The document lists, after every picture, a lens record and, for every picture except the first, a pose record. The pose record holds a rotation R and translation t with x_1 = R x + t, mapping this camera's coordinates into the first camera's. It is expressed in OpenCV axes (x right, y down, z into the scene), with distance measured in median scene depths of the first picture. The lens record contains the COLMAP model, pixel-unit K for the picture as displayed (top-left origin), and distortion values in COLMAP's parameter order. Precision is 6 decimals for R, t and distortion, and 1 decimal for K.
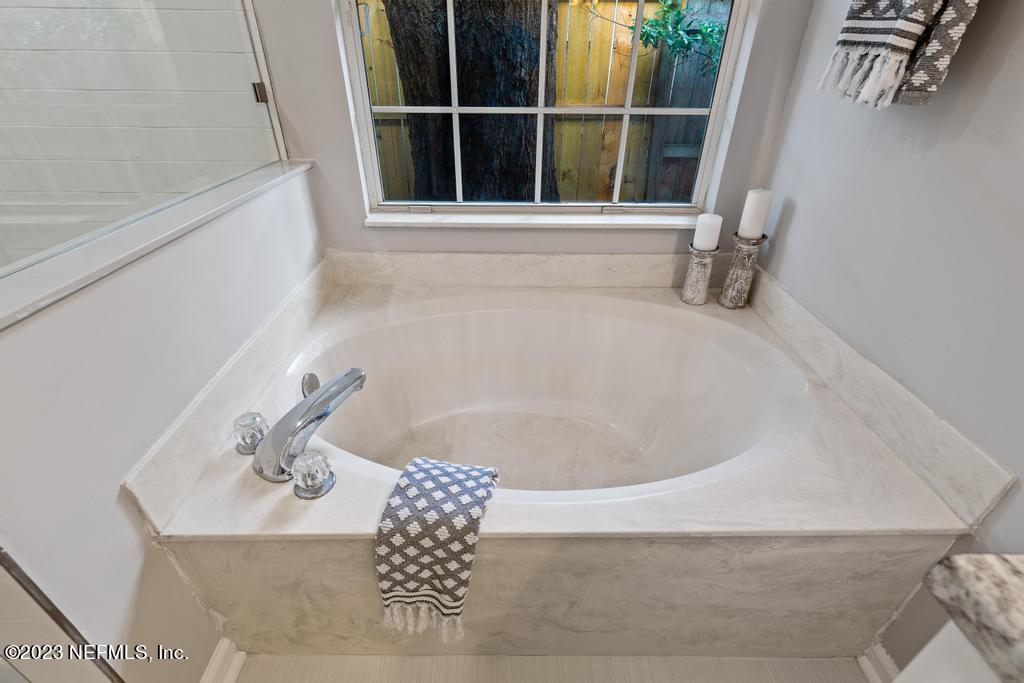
lens RADIAL K [[471.6, 0, 504.4], [0, 471.6, 345.2], [0, 0, 1]] dist [0.005178, -0.000304]
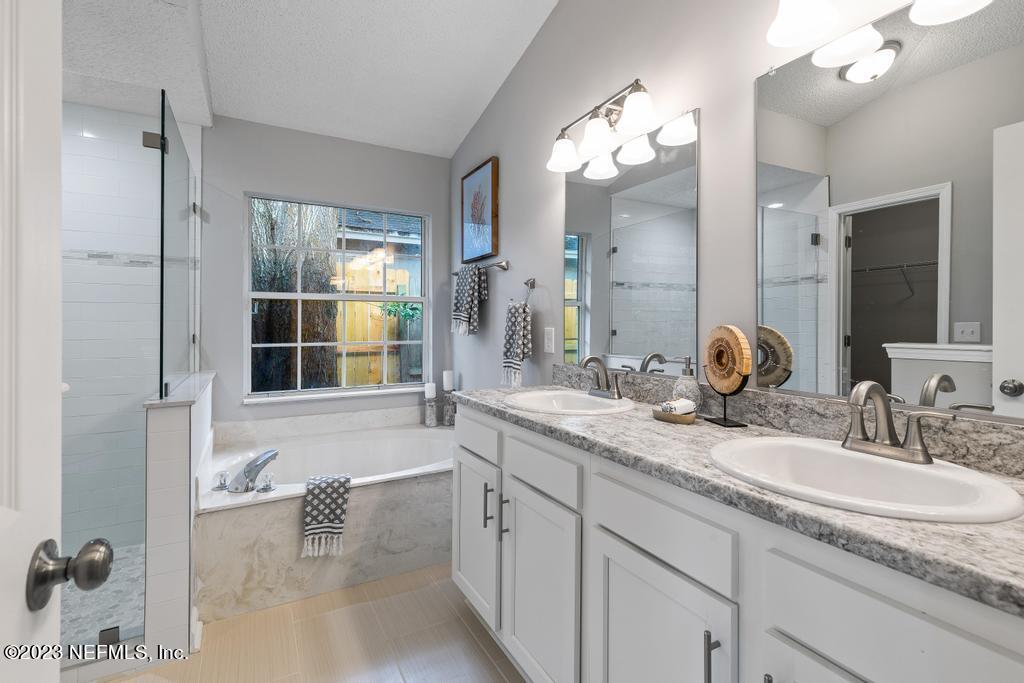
lens RADIAL K [[471.6, 0, 522.1], [0, 471.6, 314.5], [0, 0, 1]] dist [0.005178, -0.000304]
pose [[0.865542, 0.003231, 0.500826, -0.287267], [0.261733, 0.849647, -0.457816, 0.557788], [-0.427004, 0.527342, 0.734560, -0.943428]]
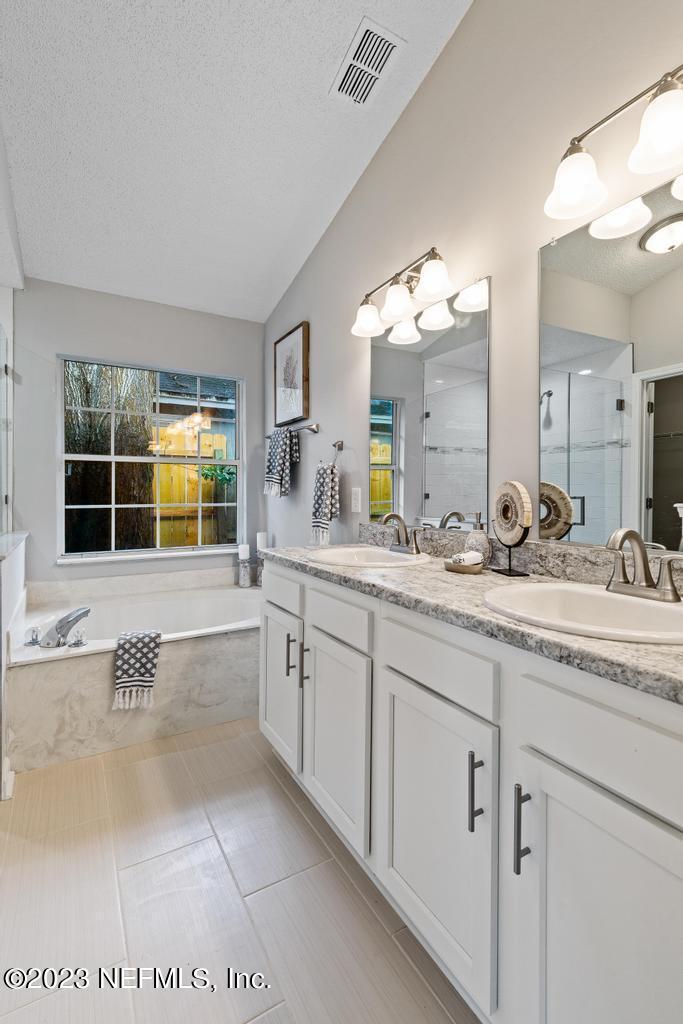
lens RADIAL K [[471.6, 0, 356.2], [0, 471.6, 486.0], [0, 0, 1]] dist [0.005178, -0.000304]
pose [[0.853944, -0.000565, 0.520365, -0.266067], [0.271199, 0.853935, -0.444124, 0.611889], [-0.444107, 0.520379, 0.729365, -0.989632]]
